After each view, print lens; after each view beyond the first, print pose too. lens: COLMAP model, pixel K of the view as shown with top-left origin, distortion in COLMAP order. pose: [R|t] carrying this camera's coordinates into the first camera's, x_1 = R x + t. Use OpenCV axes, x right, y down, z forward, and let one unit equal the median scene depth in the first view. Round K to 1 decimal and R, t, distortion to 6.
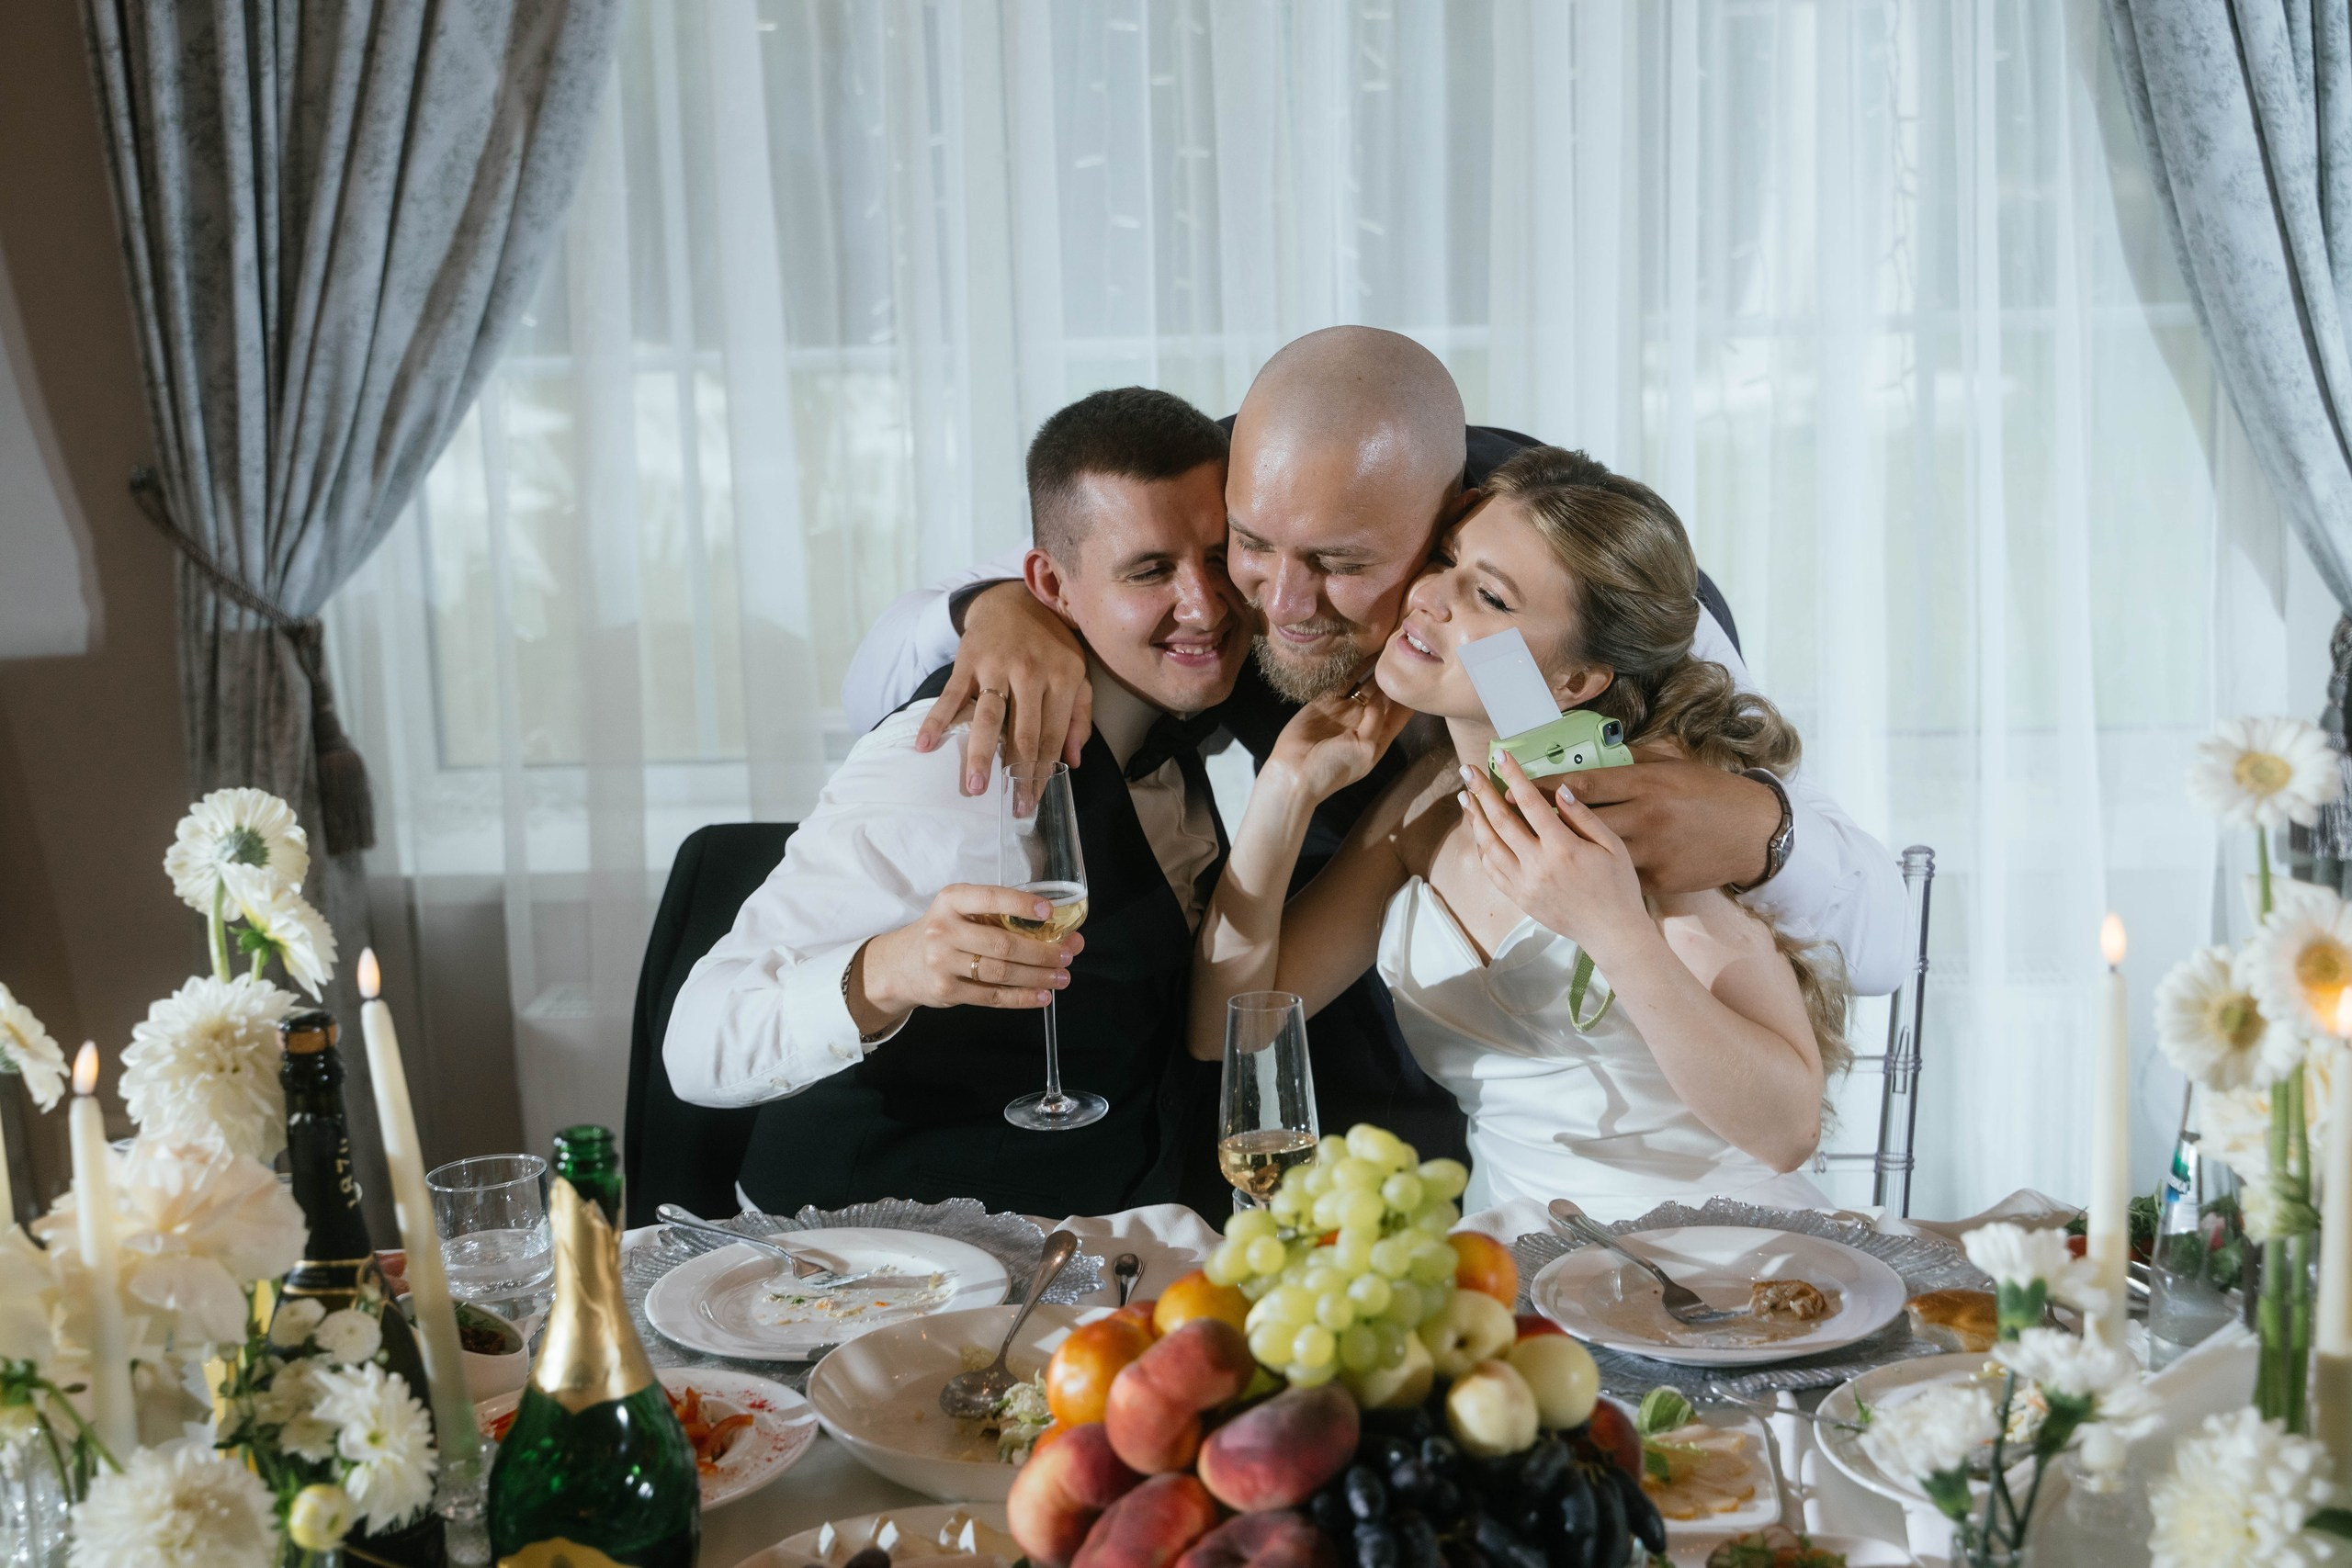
lens RADIAL K [[3283.6, 0, 1162.6], [0, 3283.6, 789.3], [0, 0, 1]] dist [0.001800, 0.000000]
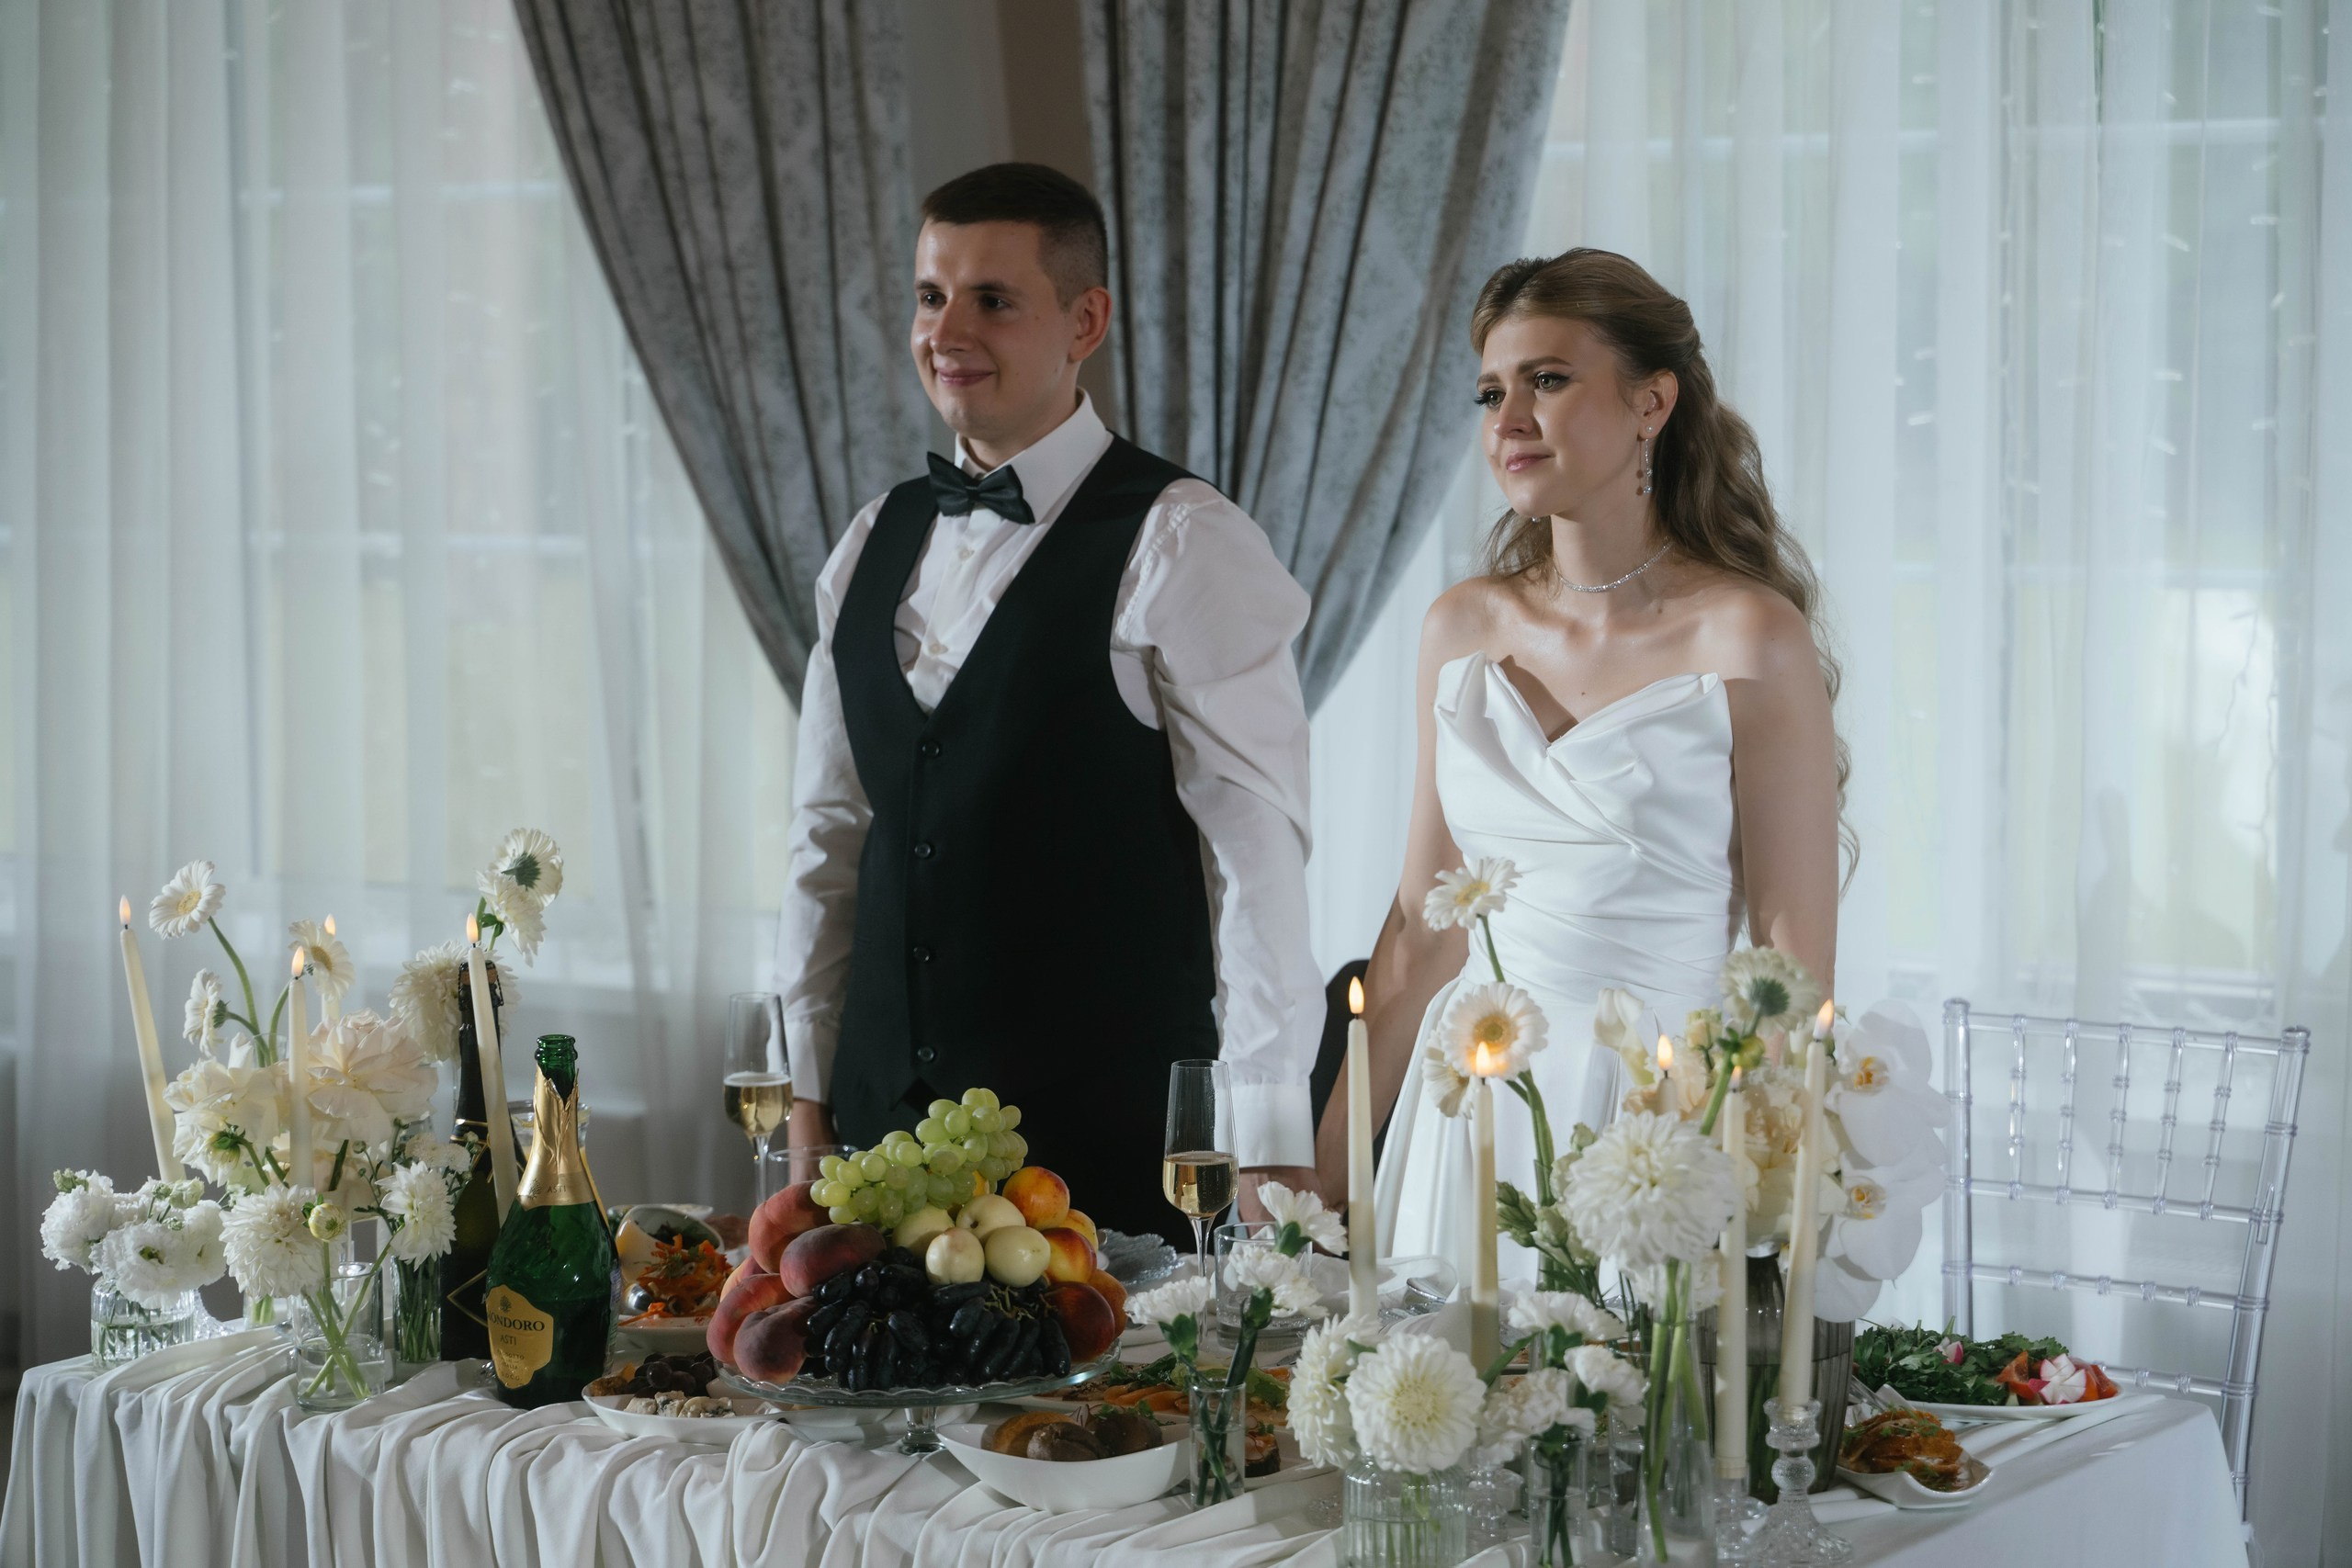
lens RADIAL K [[5013.9, 0, 1174.0], [0, 5013.9, 782.2], [0, 0, 1]] dist [-0.016407, 0.000000]
pose [[0.857522, 0.072142, -0.509365, 0.559792], [-0.113738, 0.992204, -0.050951, 0.030527], [0.501718, 0.101625, 0.859041, -0.405994]]
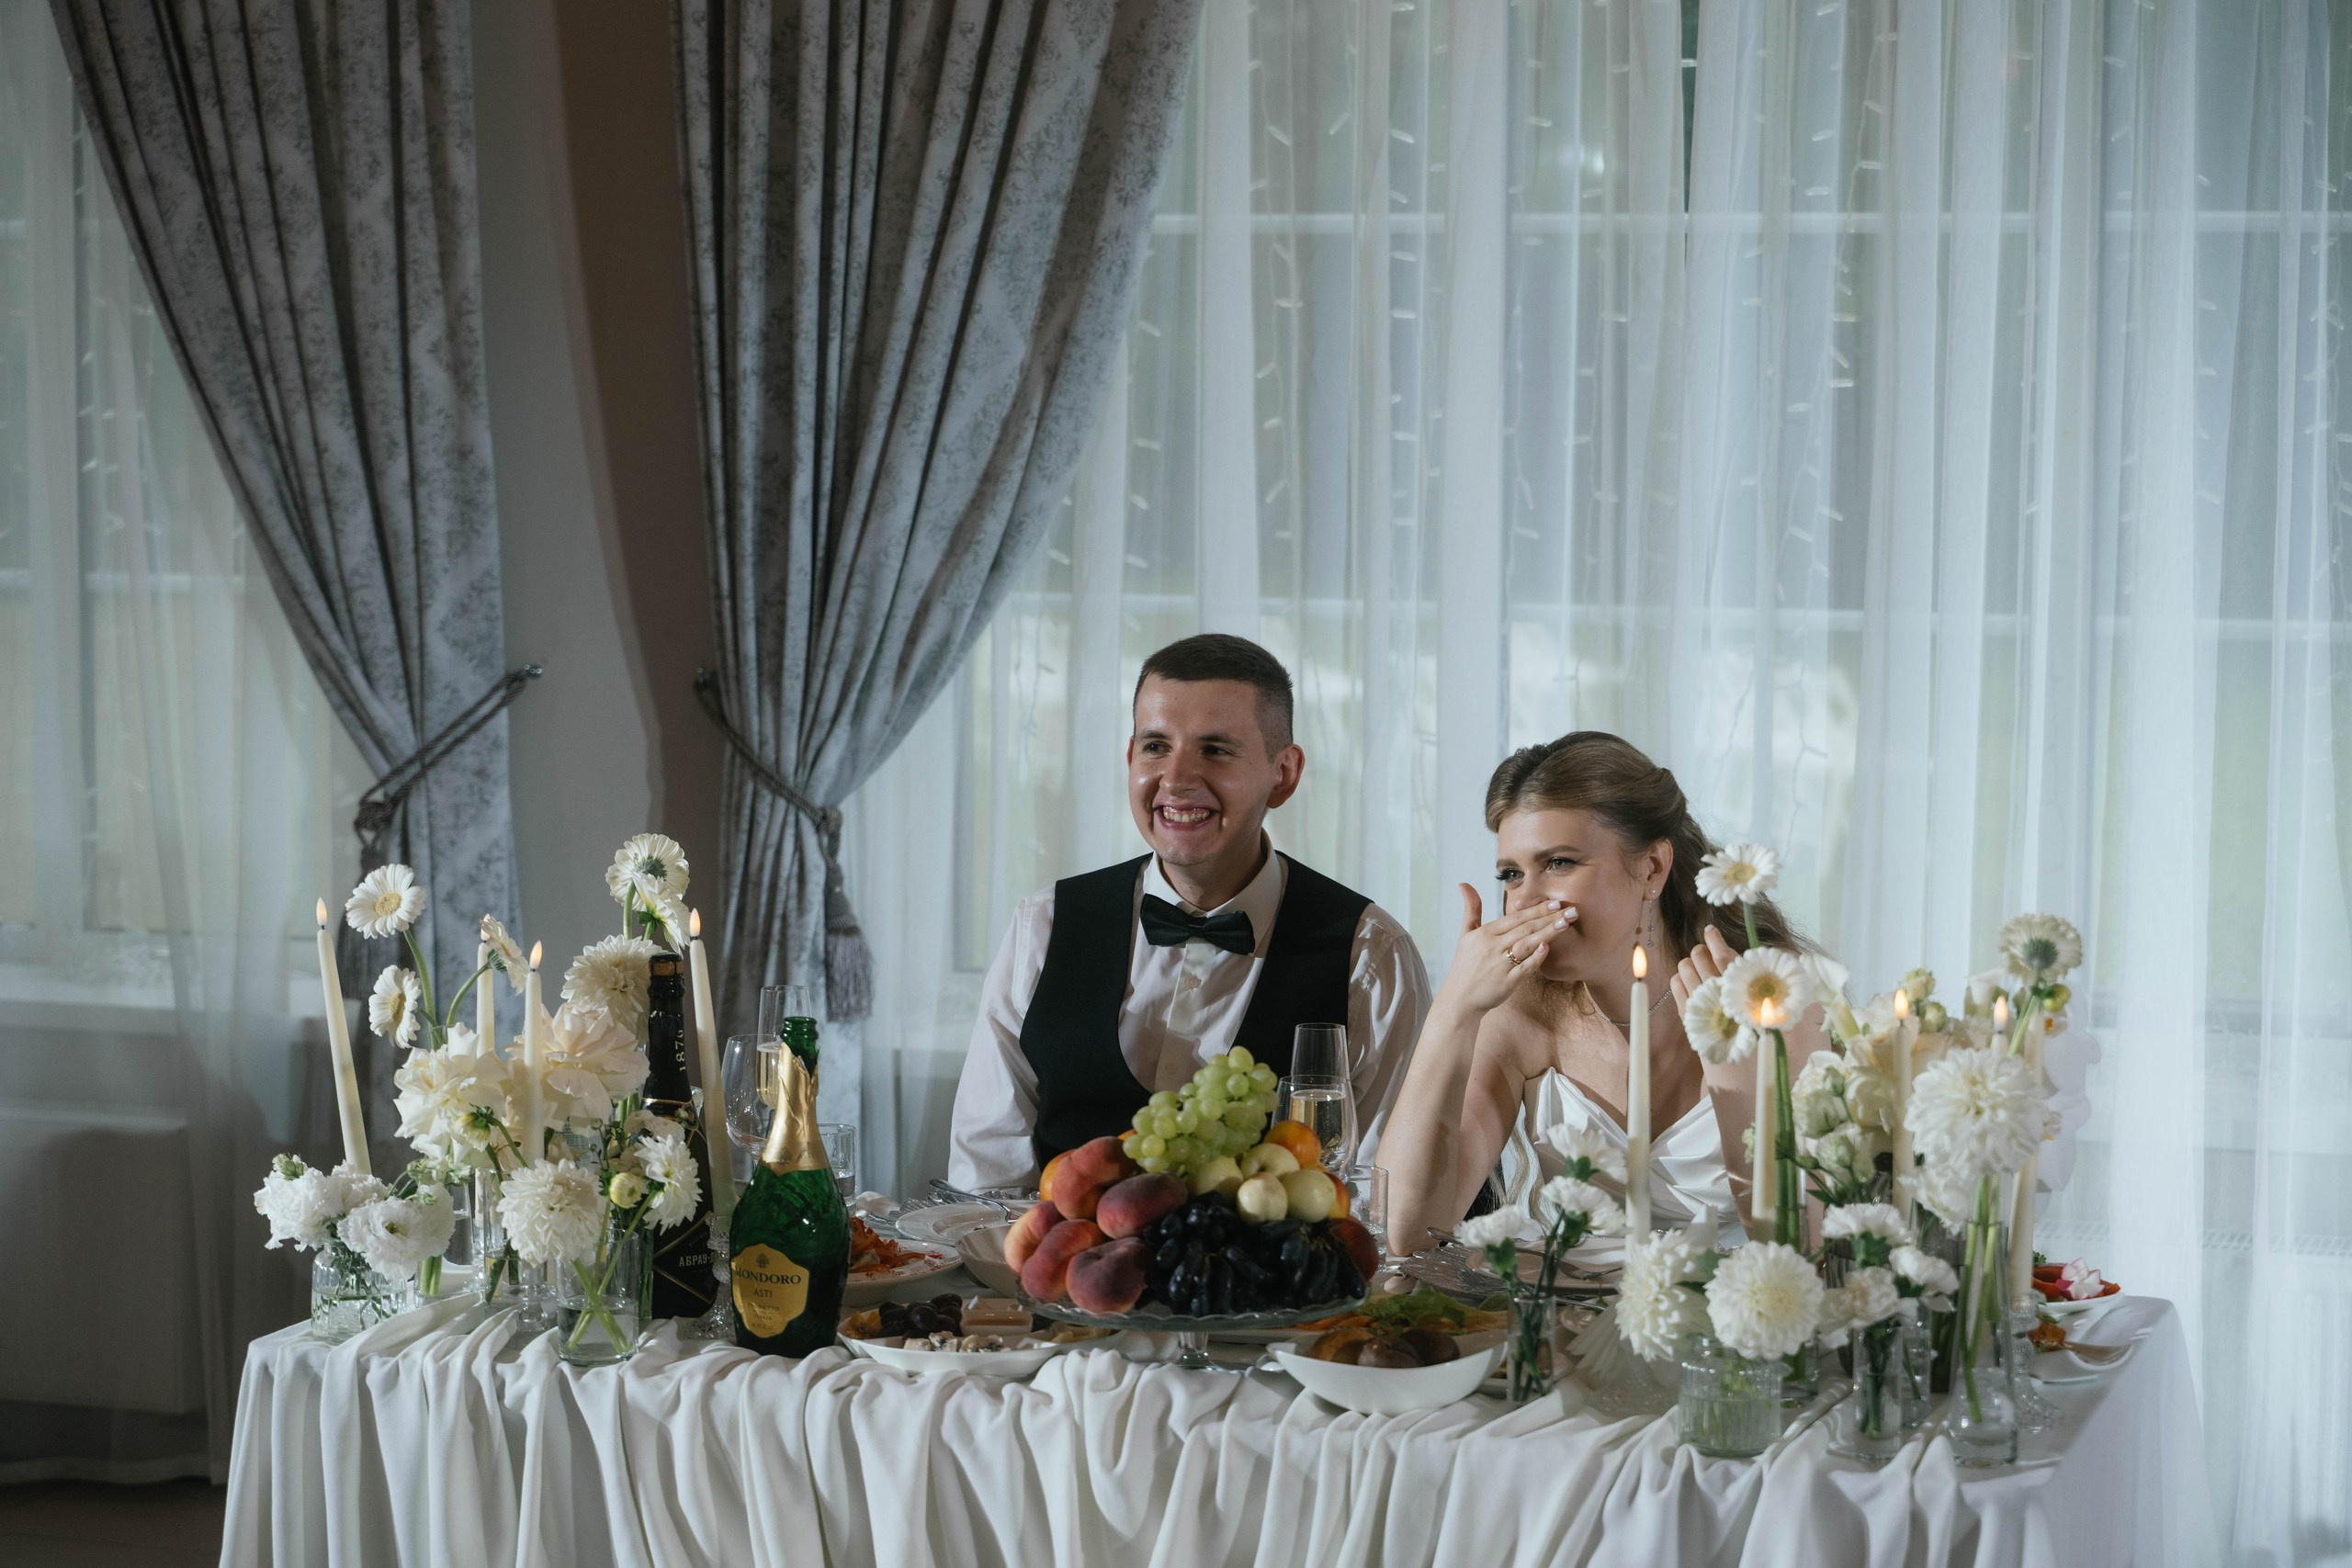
lens RADIAL K [[5013.9, 0, 1175.2], [0, 5013.9, 792.7], [0, 0, 1]] dist [-0.016407, 0.000000]
pose [[0.968391, 0.064072, -0.241068, 0.281618], [-0.087424, 0.992326, -0.087445, 0.086162], [0.233615, 0.105756, 0.966561, -0.668198]]
